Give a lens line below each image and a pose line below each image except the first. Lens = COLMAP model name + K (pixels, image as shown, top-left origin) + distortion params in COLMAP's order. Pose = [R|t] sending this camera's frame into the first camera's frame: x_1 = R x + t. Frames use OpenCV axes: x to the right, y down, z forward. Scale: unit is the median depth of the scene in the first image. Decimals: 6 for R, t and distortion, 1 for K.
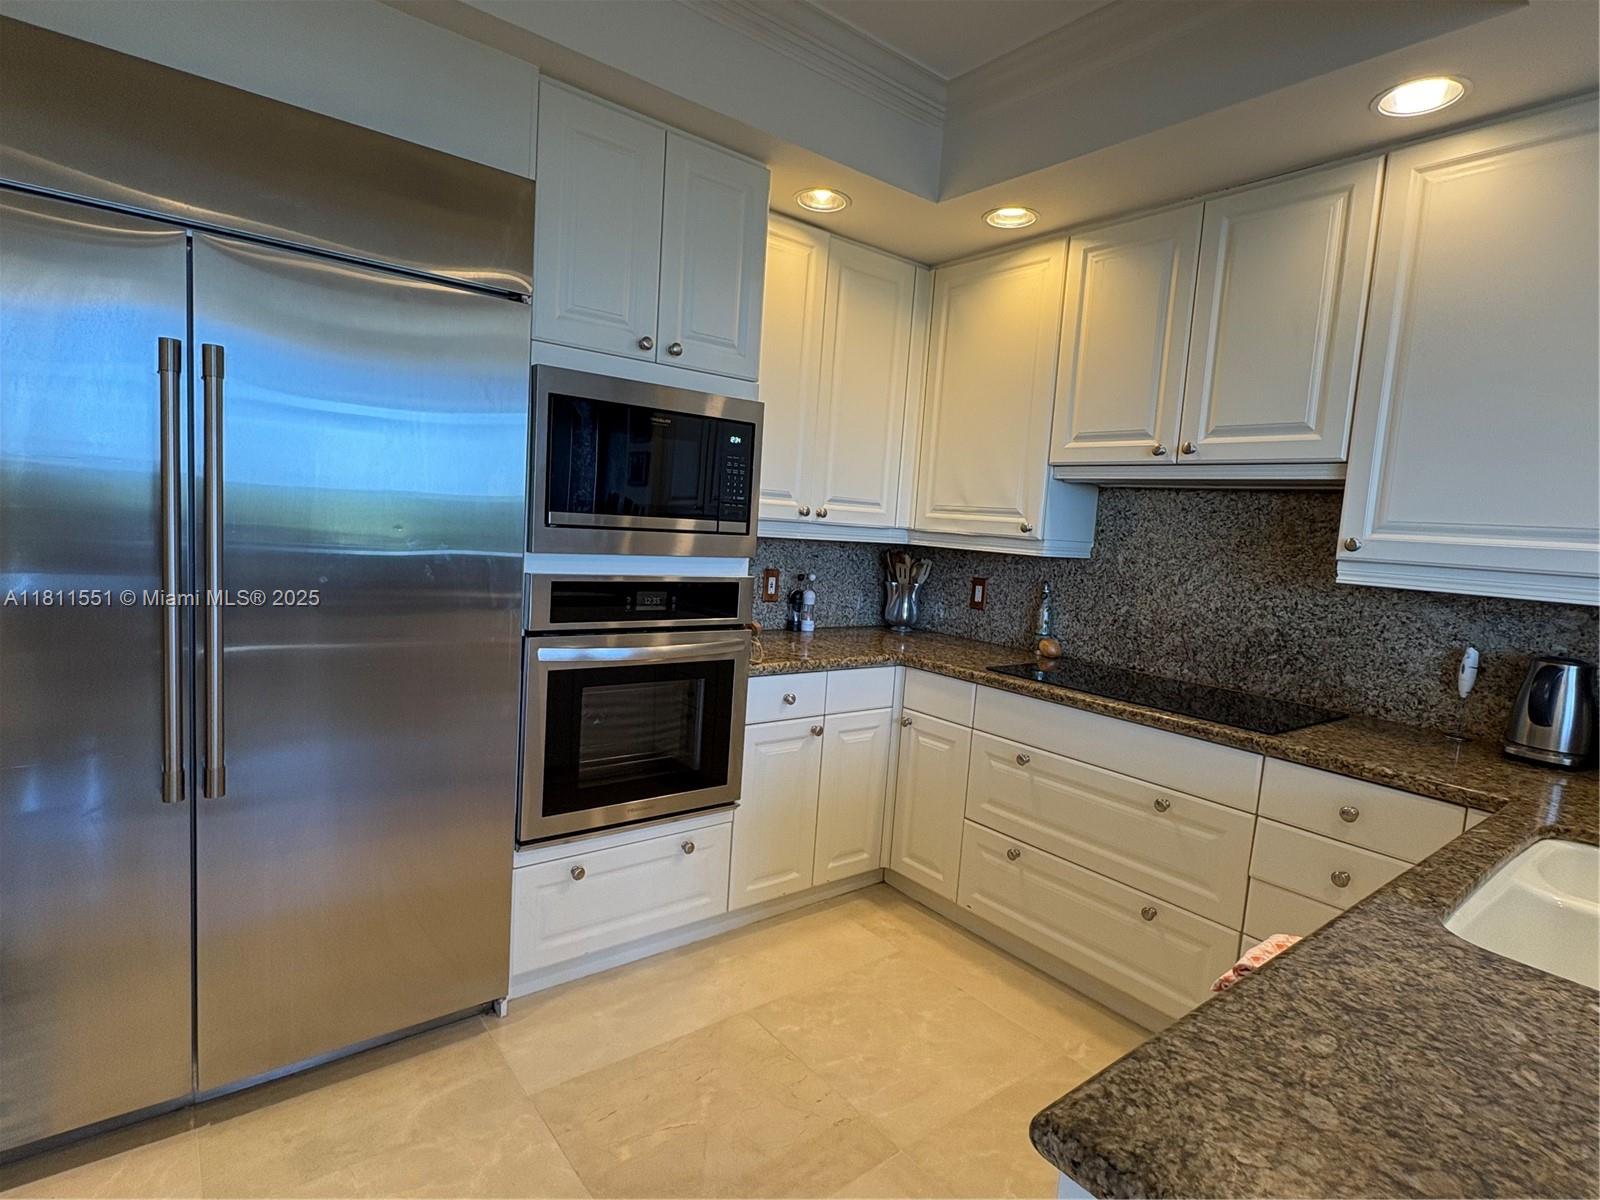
lens RADIAL K [[828.4, 0, 800.0], [0, 828.4, 600.0], [0, 0, 1]] dist [0.001621, -0.000153]
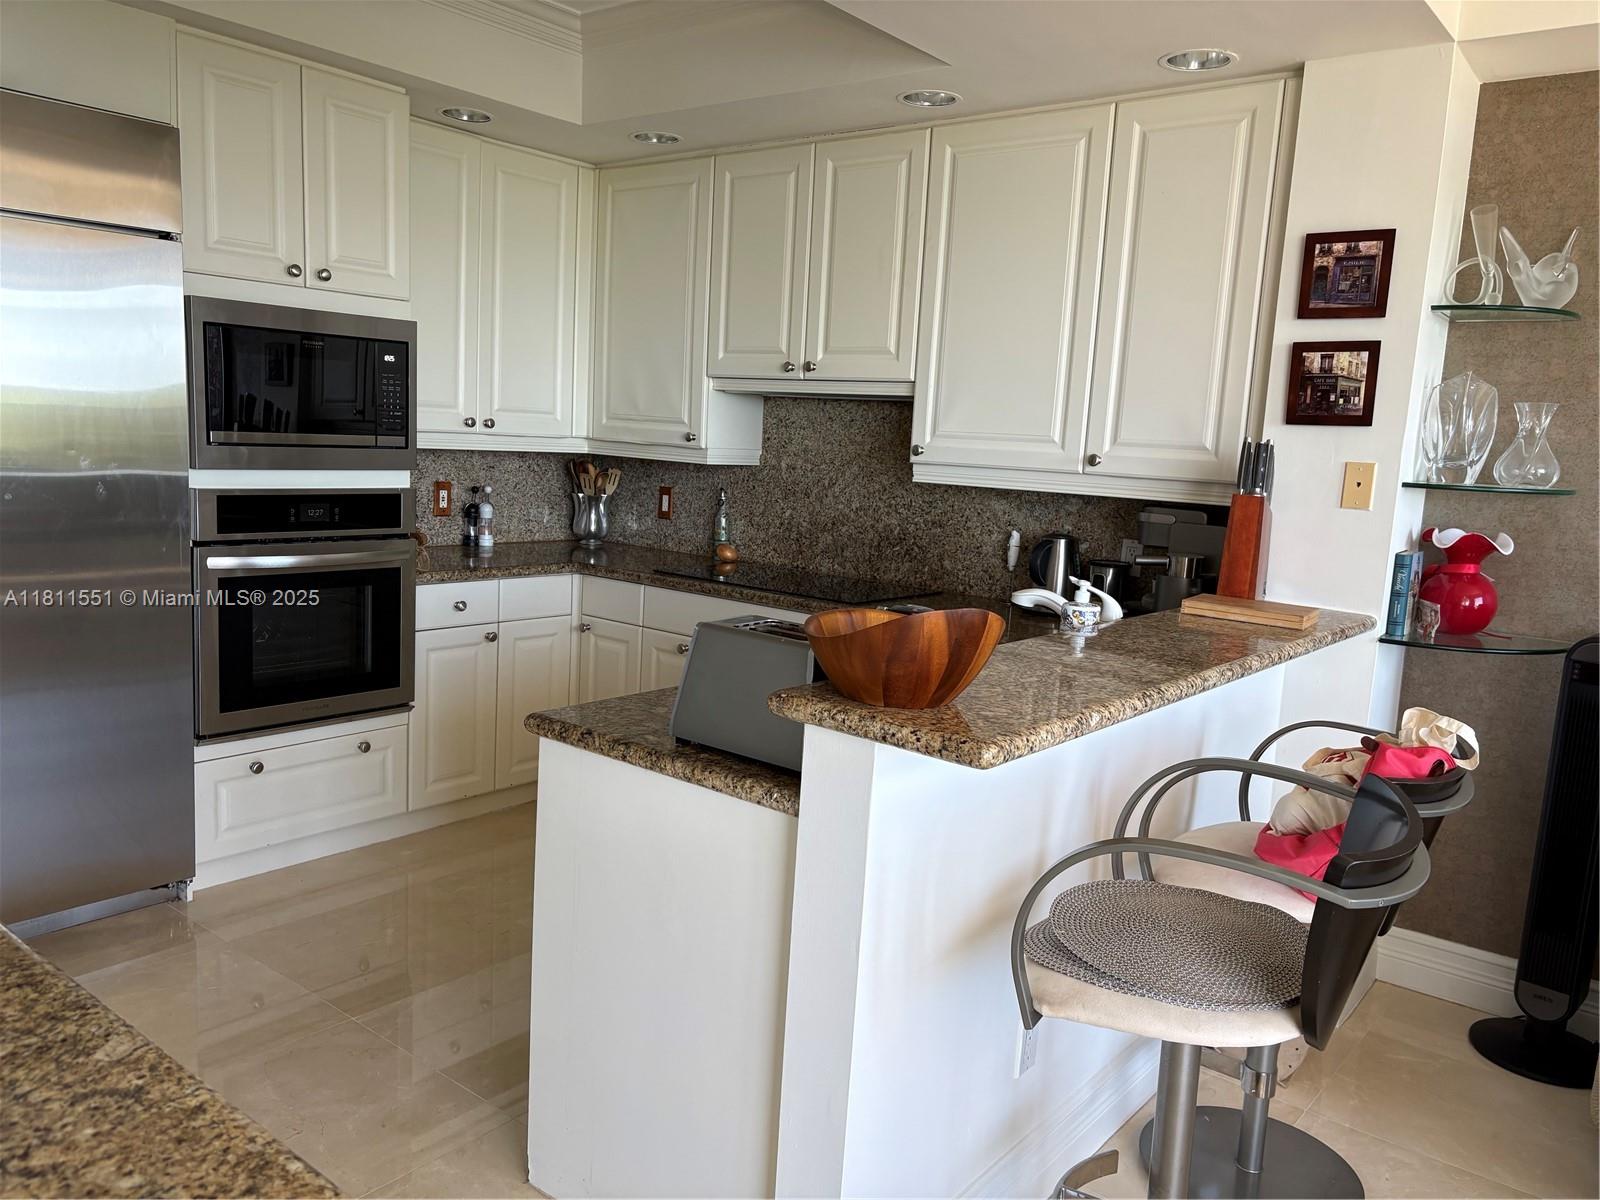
lens RADIAL K [[1193.6, 0, 800.0], [0, 1193.6, 600.0], [0, 0, 1]] dist [0.135555, -0.304933]
pose [[0.975461, -0.044815, 0.215564, 0.076614], [0.031934, 0.997511, 0.062872, 0.030081], [-0.217845, -0.054445, 0.974464, -0.562290]]
